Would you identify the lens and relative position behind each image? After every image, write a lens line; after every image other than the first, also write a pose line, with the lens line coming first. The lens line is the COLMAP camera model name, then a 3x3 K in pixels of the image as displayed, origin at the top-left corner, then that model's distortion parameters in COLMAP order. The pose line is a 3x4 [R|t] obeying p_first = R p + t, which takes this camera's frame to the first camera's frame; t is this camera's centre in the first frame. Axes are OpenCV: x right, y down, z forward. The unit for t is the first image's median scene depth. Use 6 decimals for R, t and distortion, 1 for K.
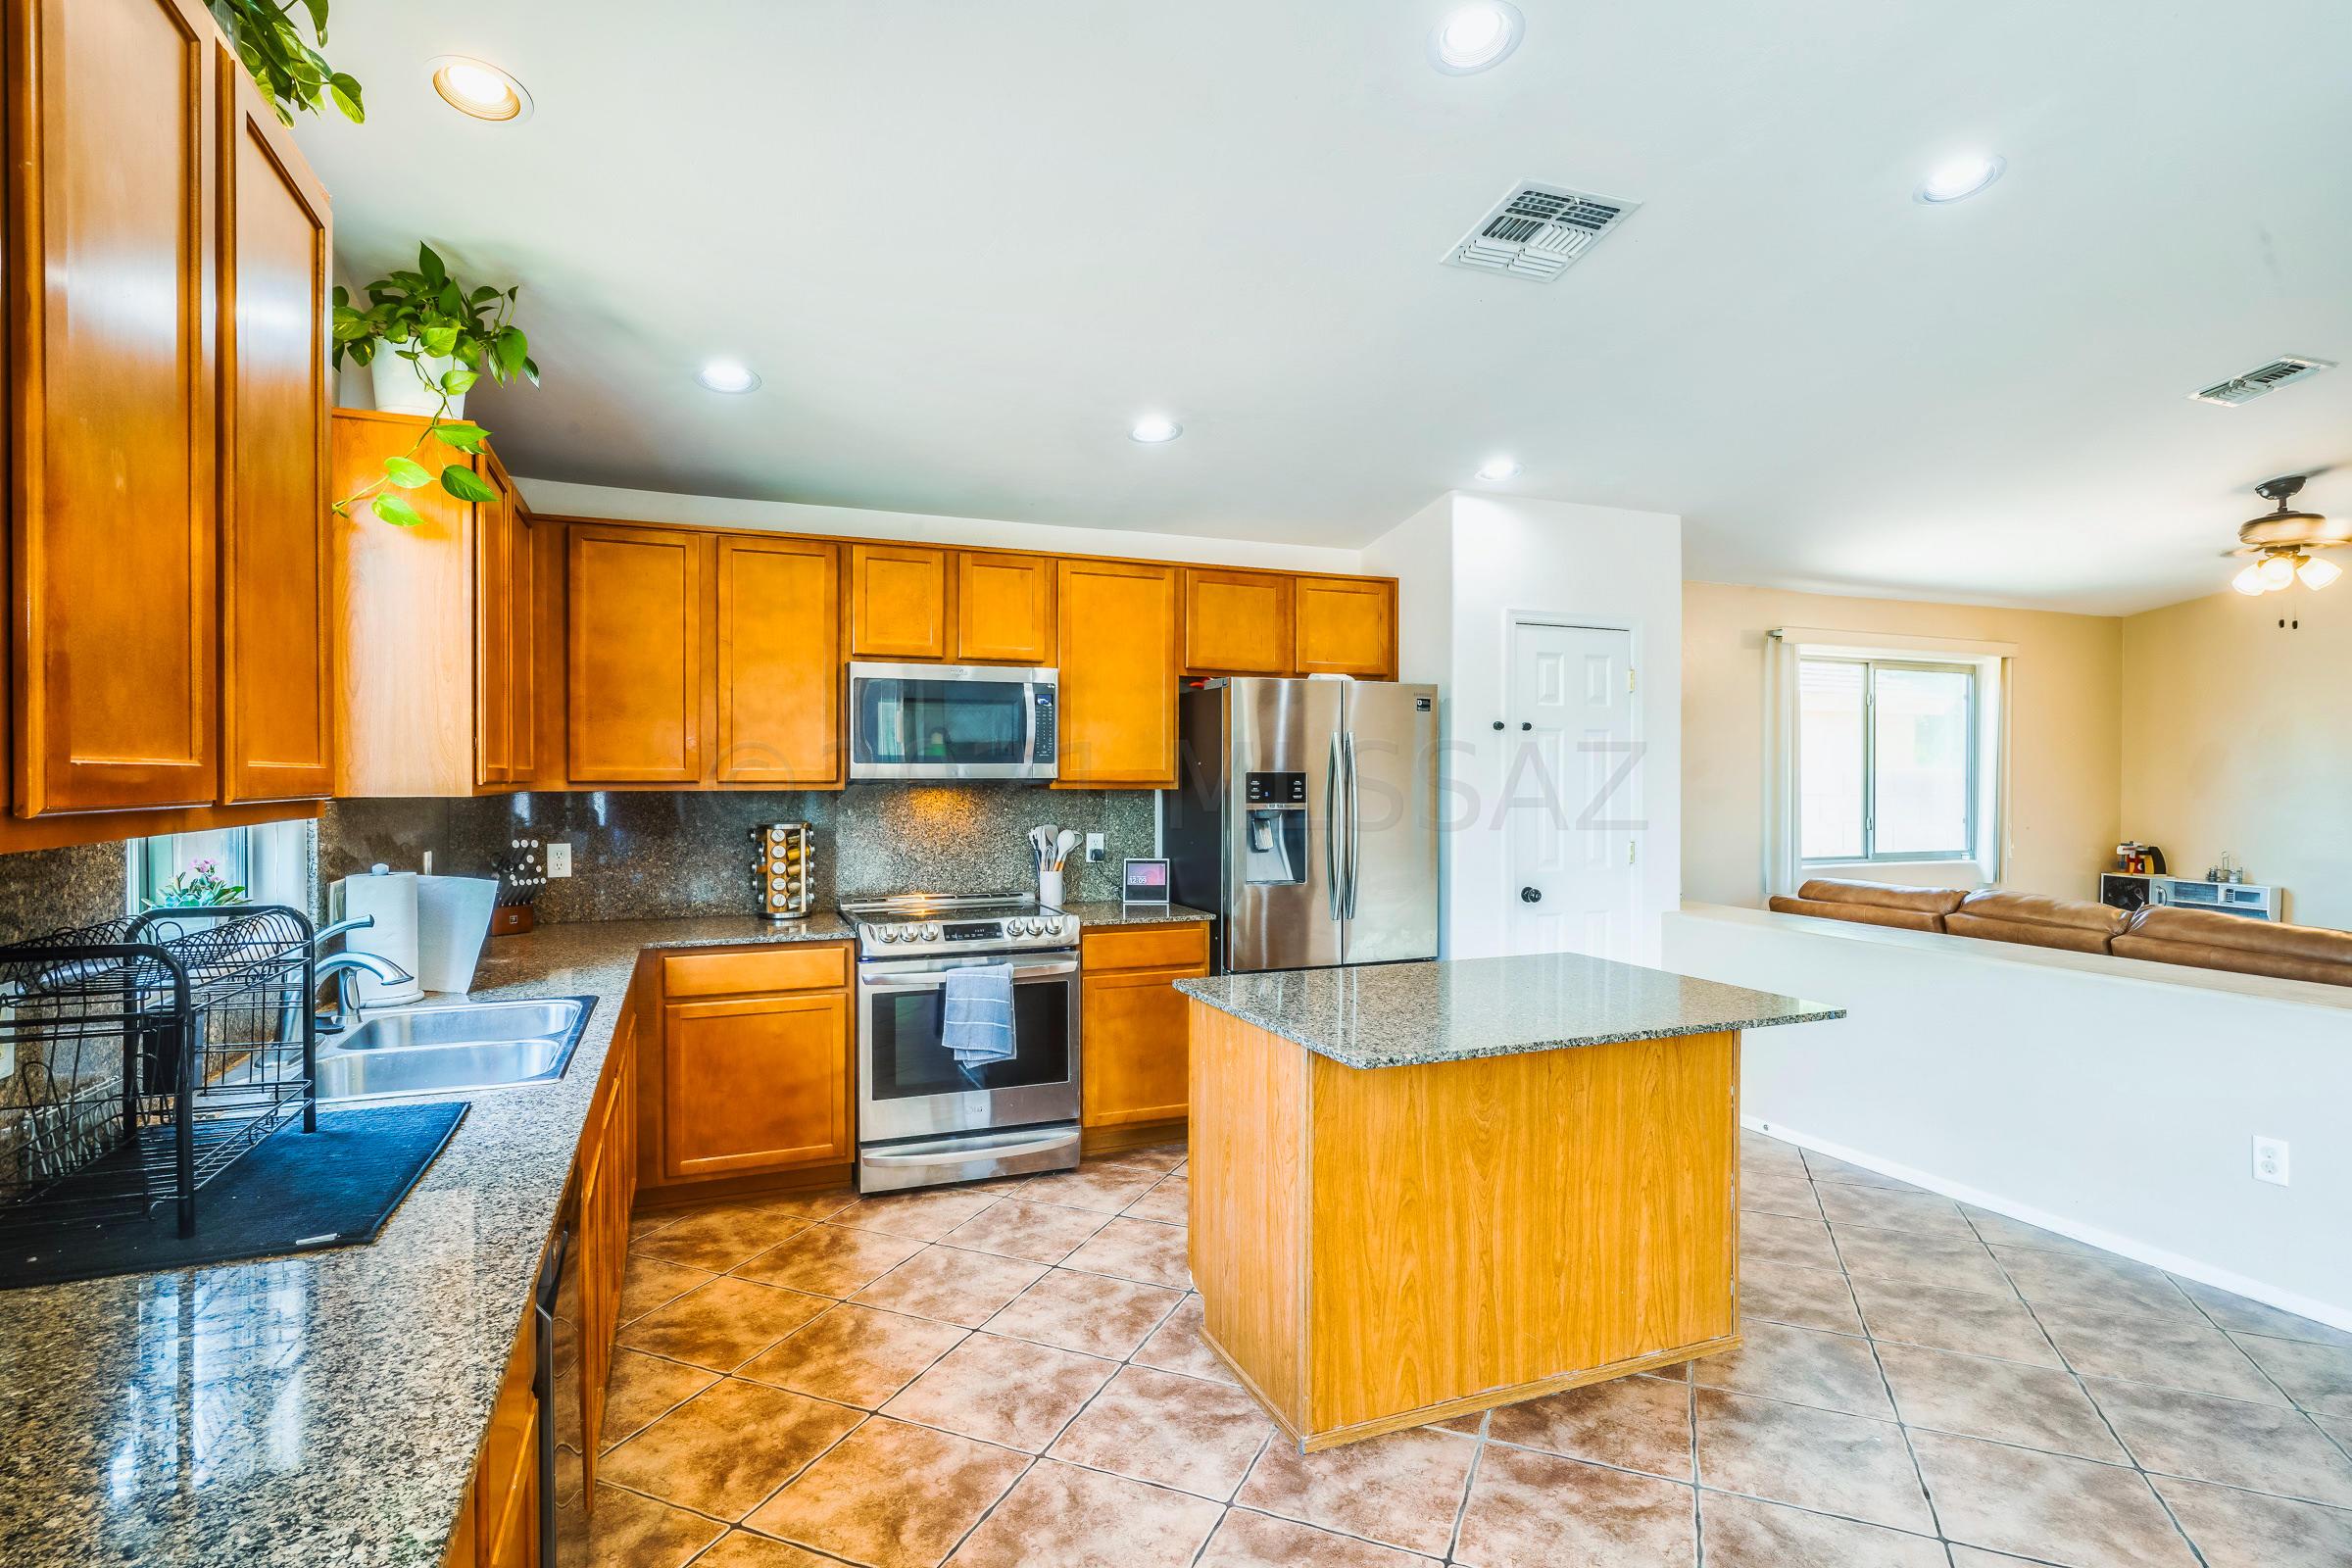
lens RADIAL K [[1161.2, 0, 1176.0], [0, 1161.2, 784.0], [0, 0, 1]] dist [-0.000164, 0.001009]
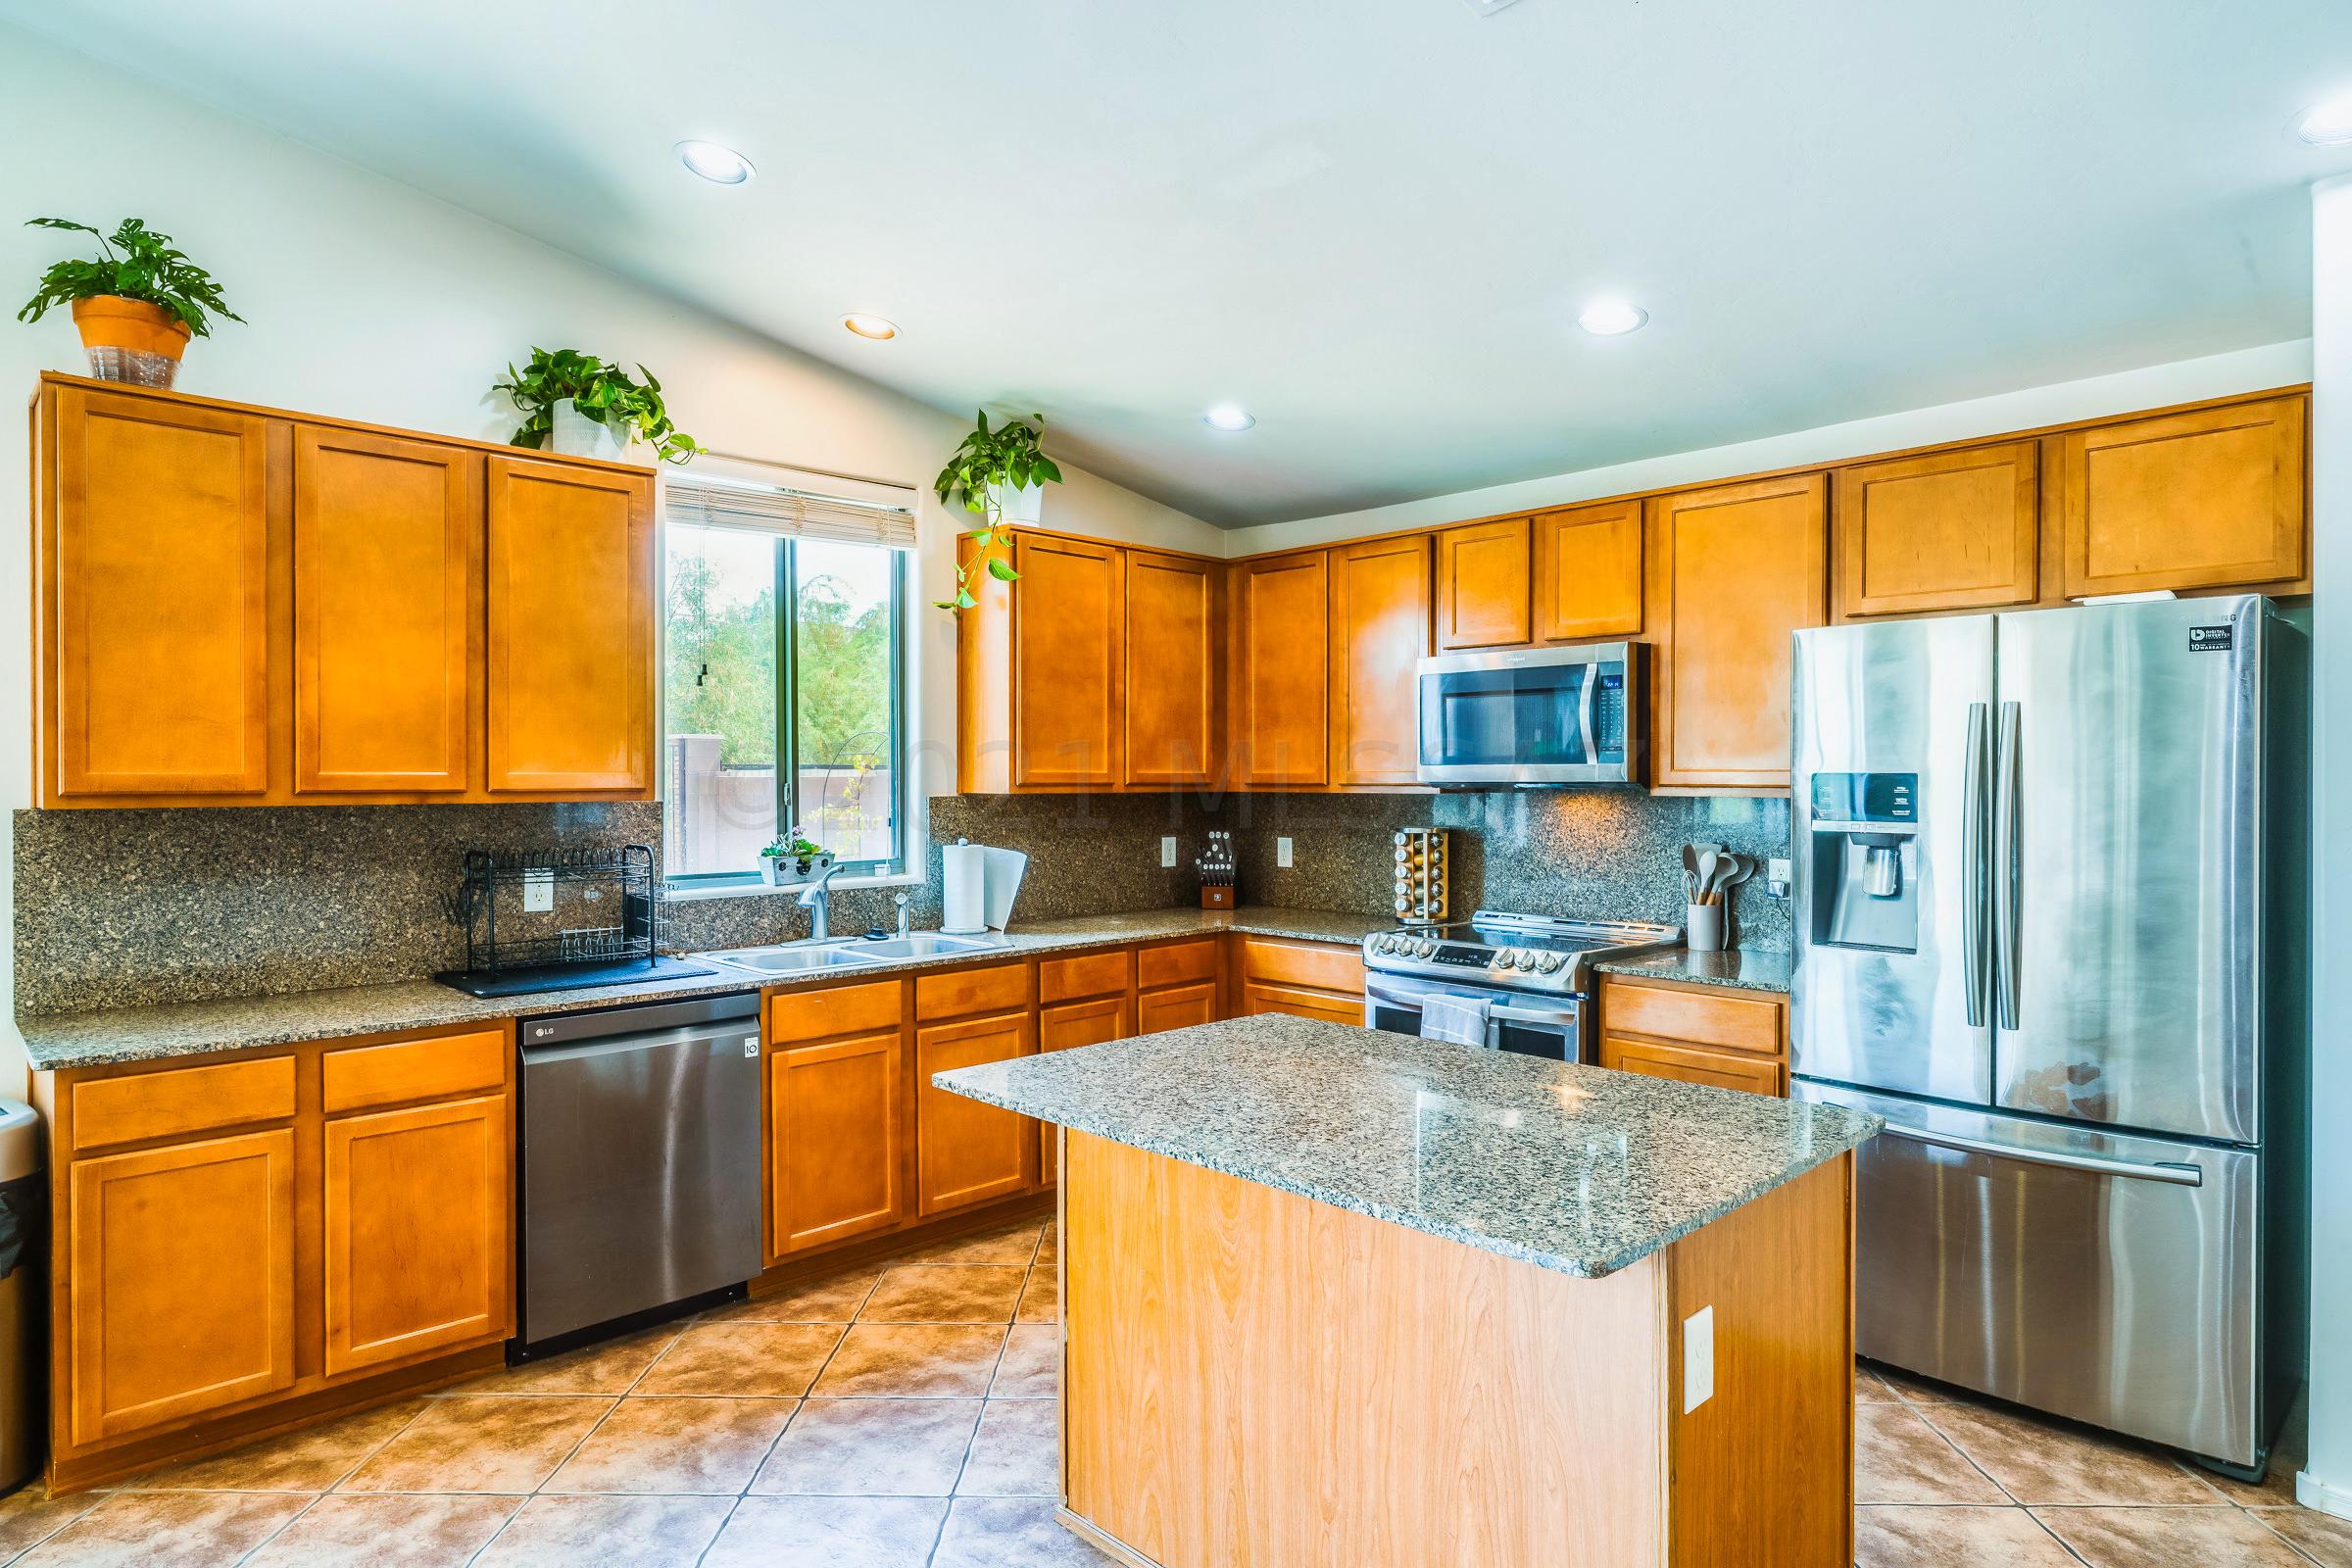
lens RADIAL K [[1335.5, 0, 1166.9], [0, 1335.5, 780.8], [0, 0, 1]] dist [-0.000734, -0.000353]
pose [[0.370559, 0.000601, -0.928809, 0.803385], [-0.006624, 0.999976, -0.001995, -0.002207], [0.928785, 0.006892, 0.370555, 0.495354]]
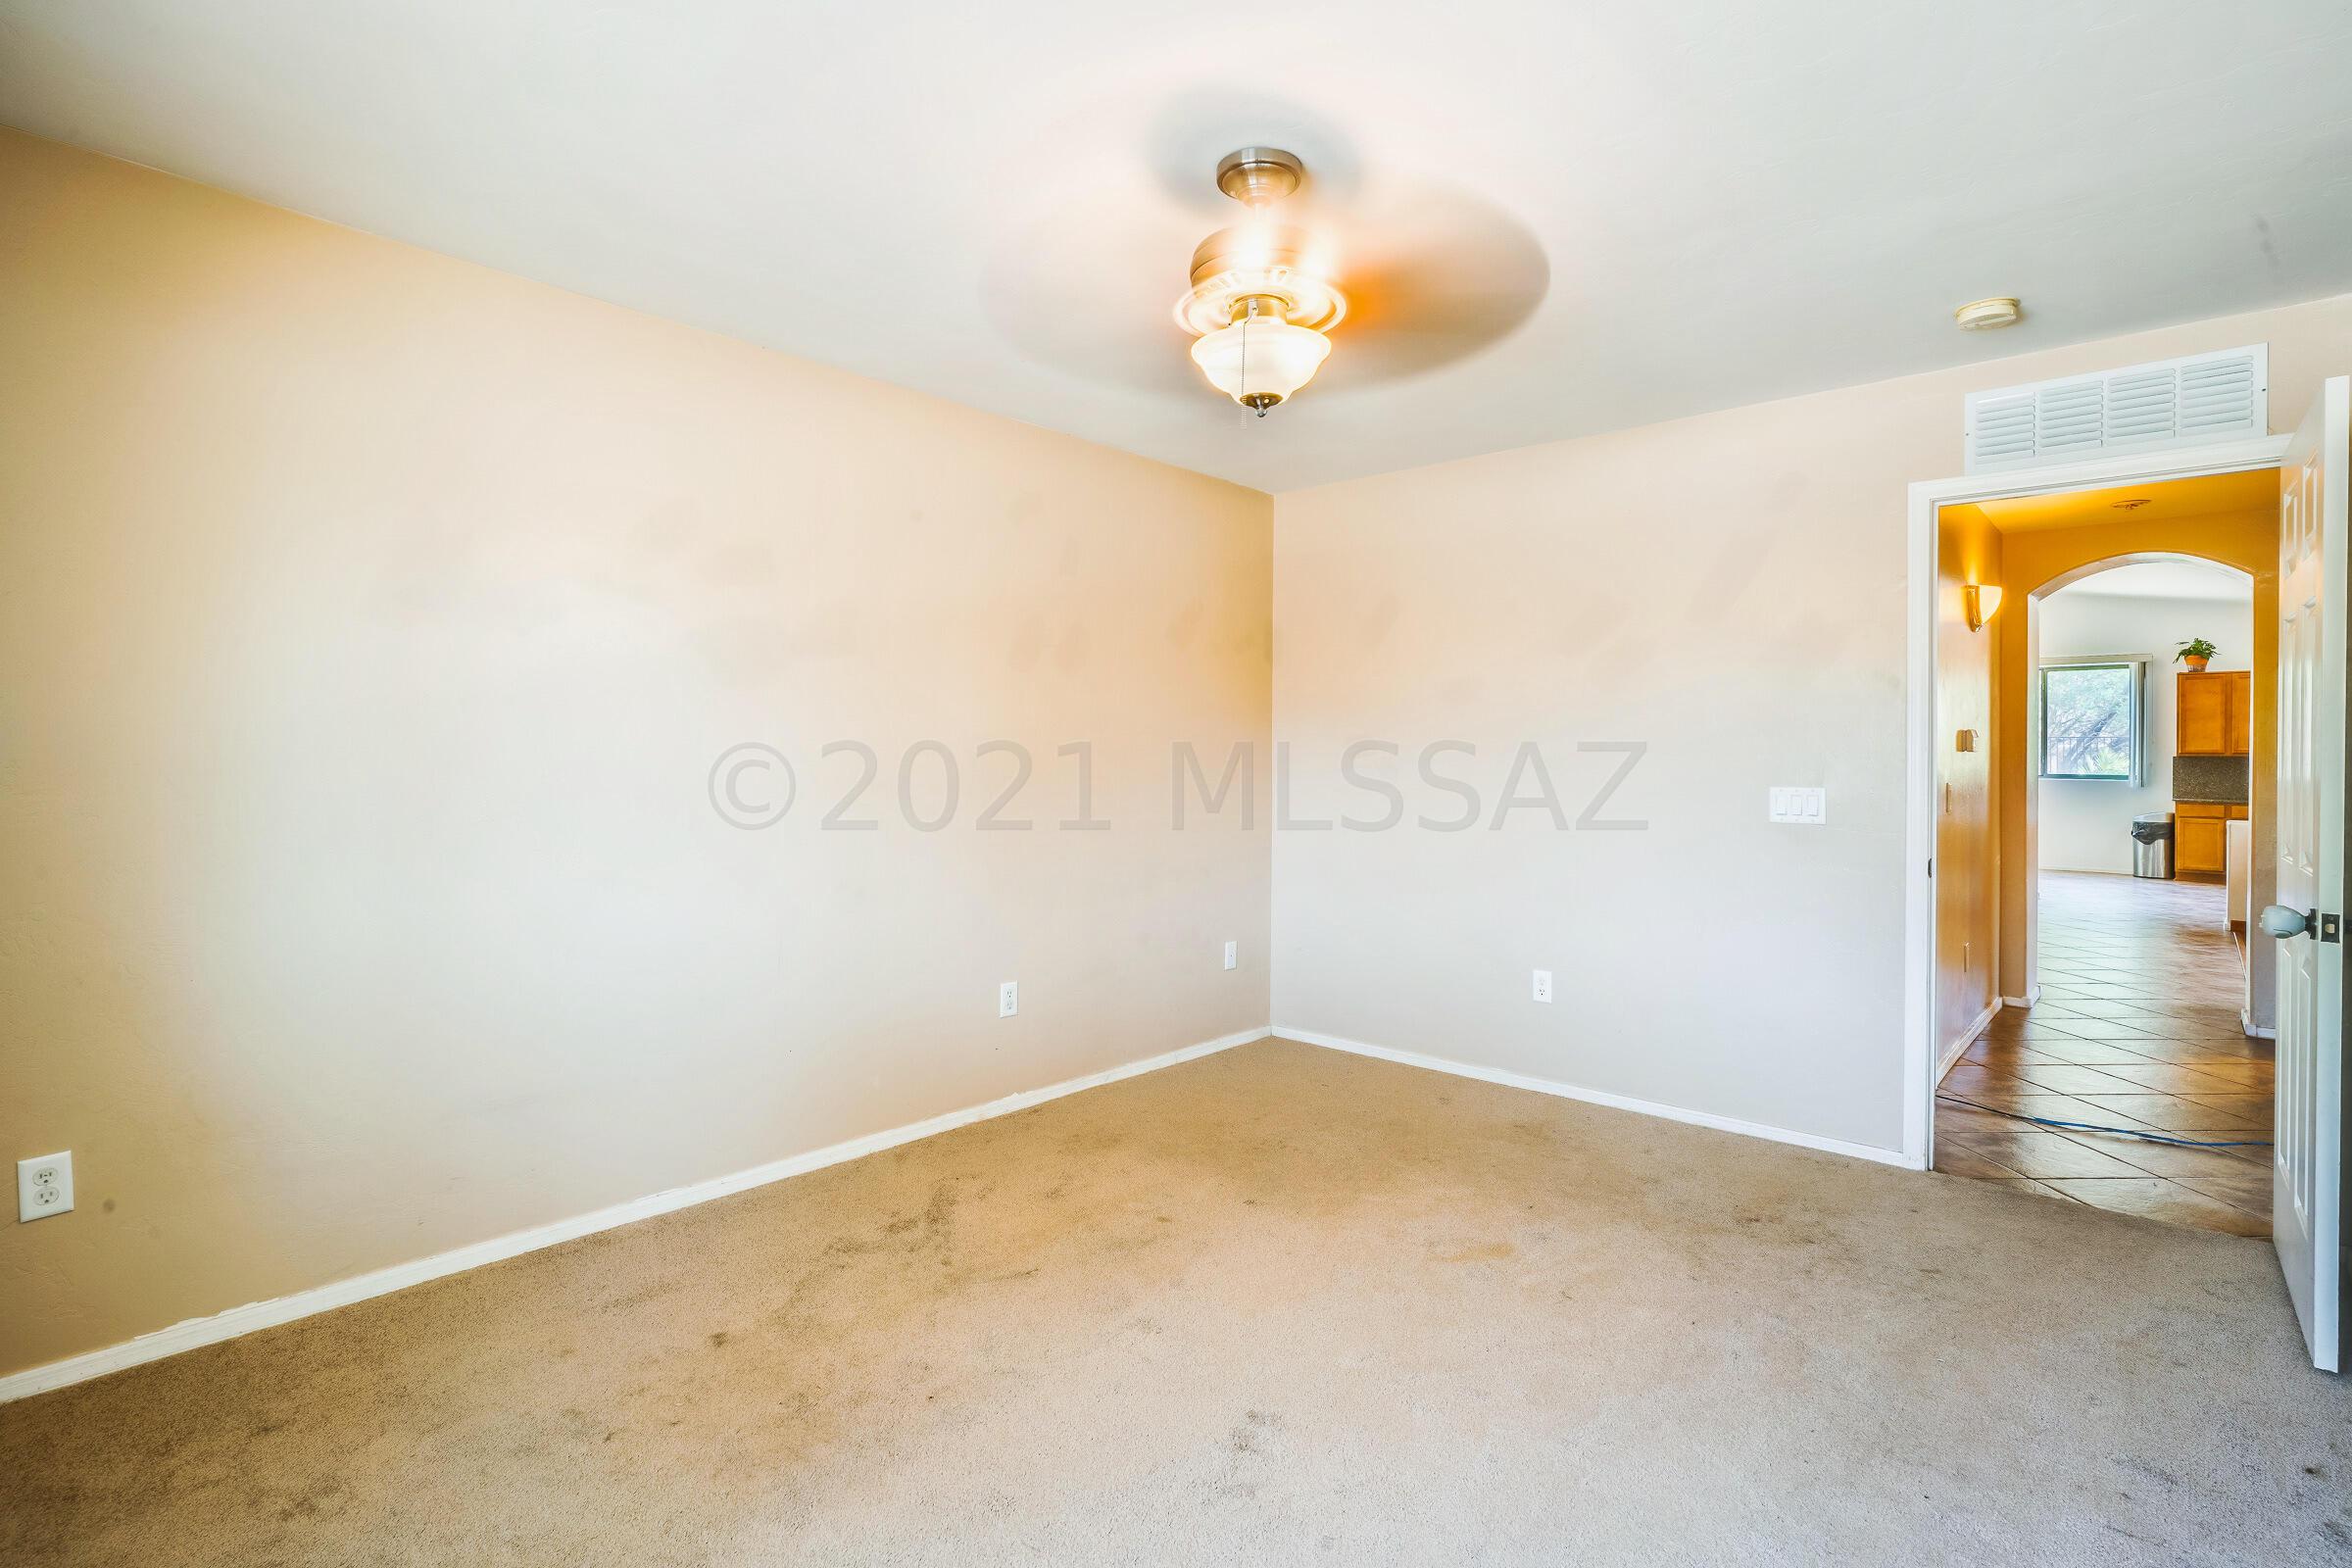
lens RADIAL K [[1144.0, 0, 1174.2], [0, 1144.0, 778.7], [0, 0, 1]] dist [0.001504, 0.000091]
pose [[-0.897449, 0.004061, -0.441100, 4.422858], [-0.004999, 0.999800, 0.019375, 0.036592], [0.441090, 0.019593, -0.897249, 2.094027]]
